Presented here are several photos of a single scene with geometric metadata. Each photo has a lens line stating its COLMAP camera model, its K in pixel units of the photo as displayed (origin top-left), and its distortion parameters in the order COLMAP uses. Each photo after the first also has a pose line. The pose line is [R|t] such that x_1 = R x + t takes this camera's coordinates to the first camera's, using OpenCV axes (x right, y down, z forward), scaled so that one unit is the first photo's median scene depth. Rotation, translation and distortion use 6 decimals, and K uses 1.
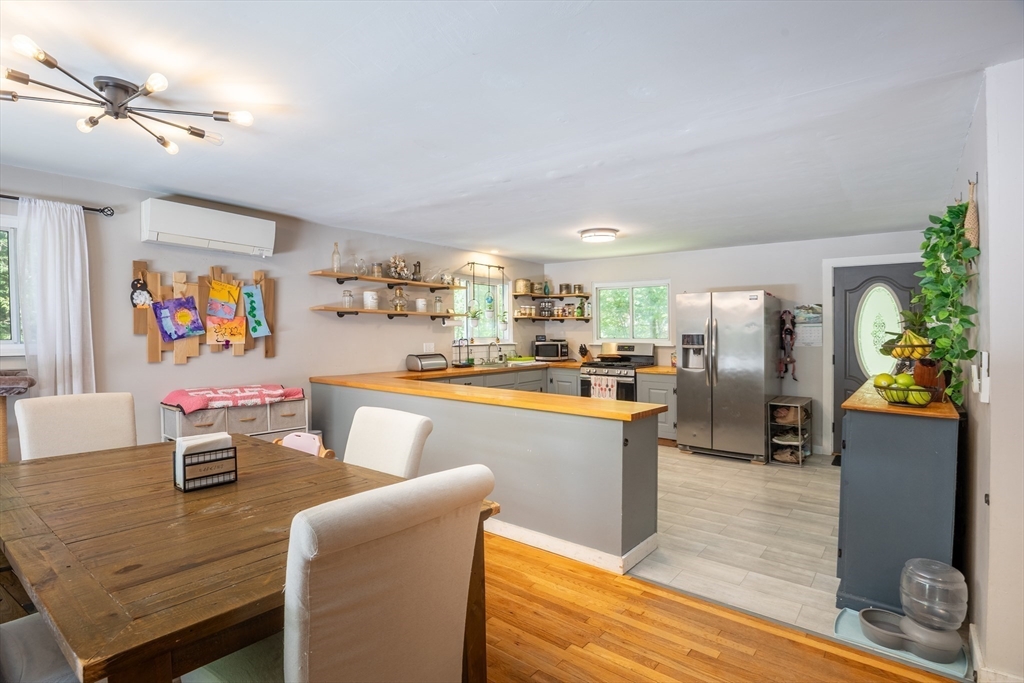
lens RADIAL K [[503.1, 0, 509.6], [0, 503.1, 349.5], [0, 0, 1]] dist [-0.022242, -0.005930]
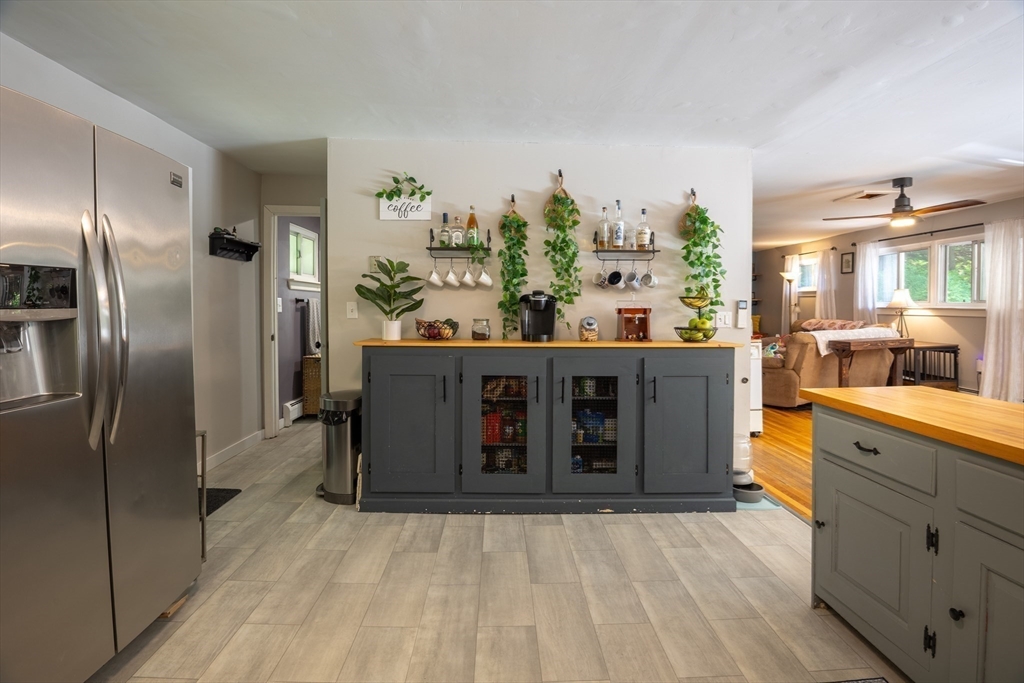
lens RADIAL K [[503.1, 0, 521.6], [0, 503.1, 311.8], [0, 0, 1]] dist [-0.022242, -0.005930]
pose [[-0.647120, -0.017697, 0.762182, 0.044767], [0.015620, 0.999213, 0.036462, -0.015242], [-0.762228, 0.035500, -0.646335, 1.351887]]
